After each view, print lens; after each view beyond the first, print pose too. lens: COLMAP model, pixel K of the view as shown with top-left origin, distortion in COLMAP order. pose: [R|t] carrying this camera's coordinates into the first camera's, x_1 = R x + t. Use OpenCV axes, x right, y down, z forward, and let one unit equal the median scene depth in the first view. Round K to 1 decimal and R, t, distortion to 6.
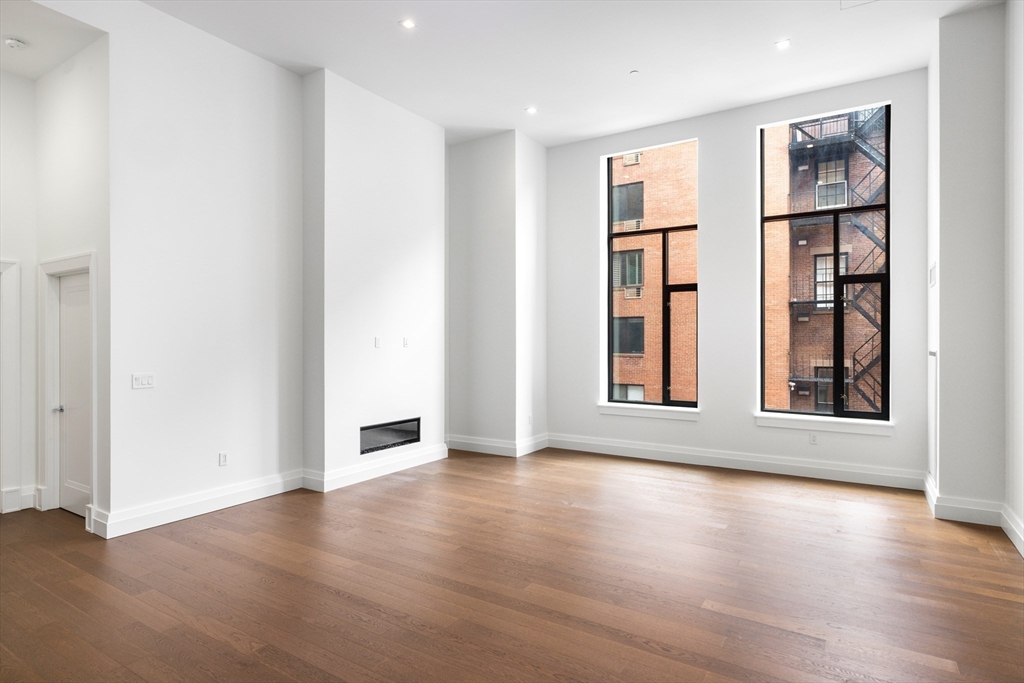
lens RADIAL K [[553.6, 0, 514.8], [0, 553.6, 339.2], [0, 0, 1]] dist [-0.000718, -0.000410]
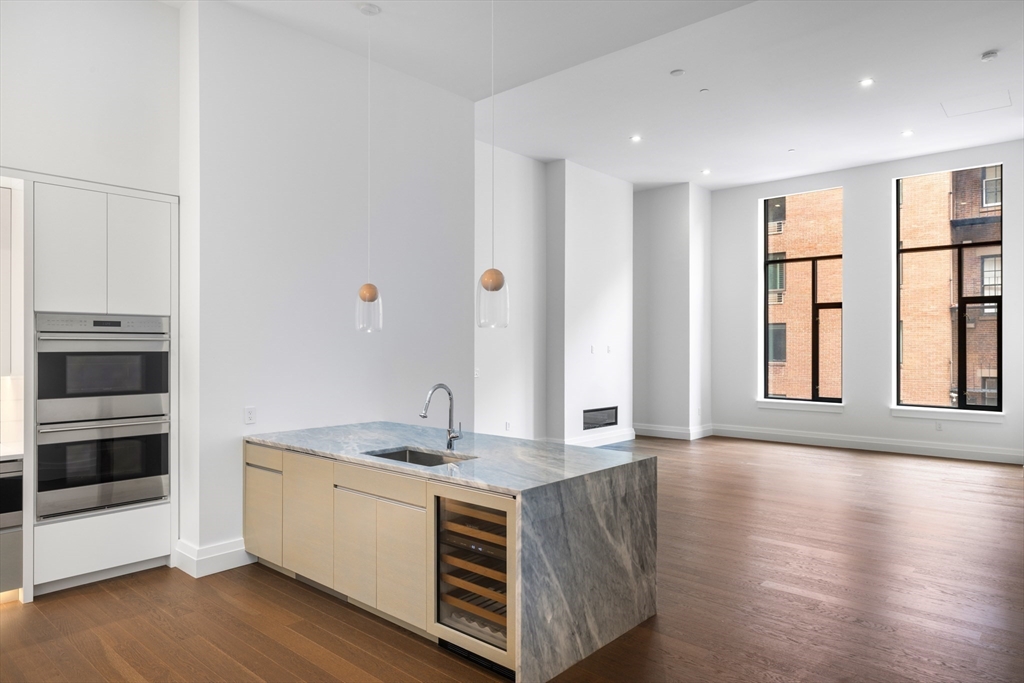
lens RADIAL K [[652.4, 0, 512.8], [0, 652.4, 343.6], [0, 0, 1]] dist [0.002956, 0.003248]
pose [[0.987735, 0.001035, -0.156135, -0.164761], [-0.001601, 0.999993, -0.003504, -0.002356], [0.156130, 0.003711, 0.987730, -0.540936]]
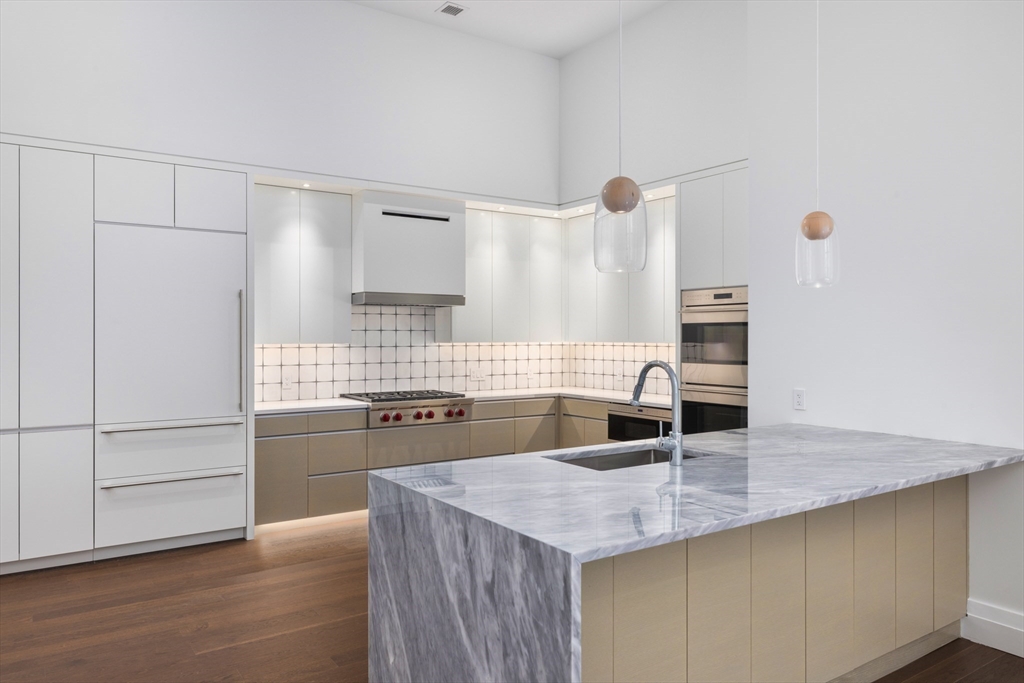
lens RADIAL K [[699.8, 0, 513.0], [0, 699.8, 335.4], [0, 0, 1]] dist [0.001244, 0.002567]
pose [[-0.383897, 0.003304, -0.923370, 0.095735], [-0.001820, 0.999989, 0.004335, 0.014545], [0.923374, 0.003344, -0.383887, 0.090325]]
